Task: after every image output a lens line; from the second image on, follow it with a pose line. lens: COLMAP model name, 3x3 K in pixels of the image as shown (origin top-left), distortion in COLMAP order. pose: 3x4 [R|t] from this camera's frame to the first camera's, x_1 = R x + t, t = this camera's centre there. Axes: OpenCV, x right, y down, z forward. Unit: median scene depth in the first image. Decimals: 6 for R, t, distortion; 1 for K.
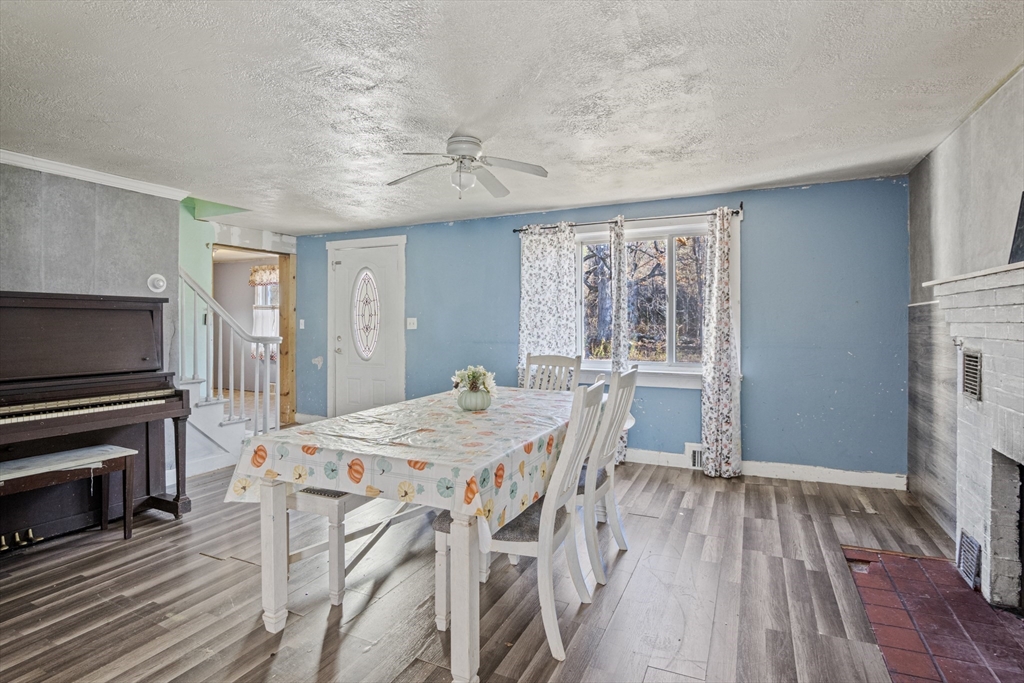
lens RADIAL K [[537.2, 0, 515.4], [0, 537.2, 325.9], [0, 0, 1]] dist [-0.000862, -0.000664]
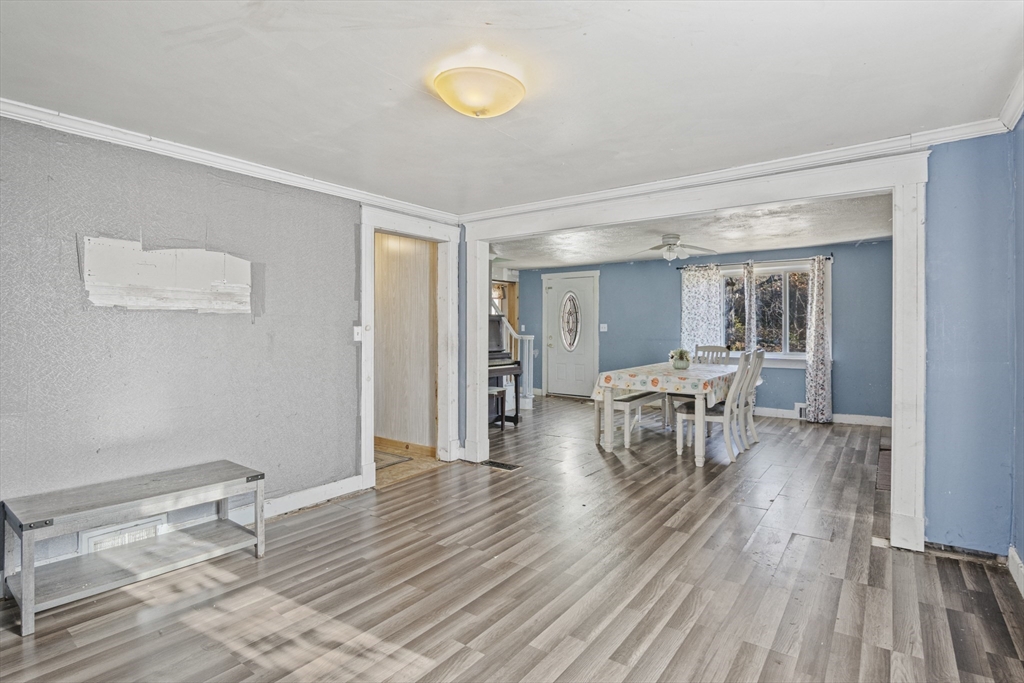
lens RADIAL K [[501.0, 0, 512.5], [0, 501.0, 328.0], [0, 0, 1]] dist [-0.035181, -0.000037]
pose [[0.973434, 0.000476, -0.228968, -0.167894], [-0.001390, 0.999992, -0.003830, 0.003310], [0.228965, 0.004046, 0.973426, -0.640901]]
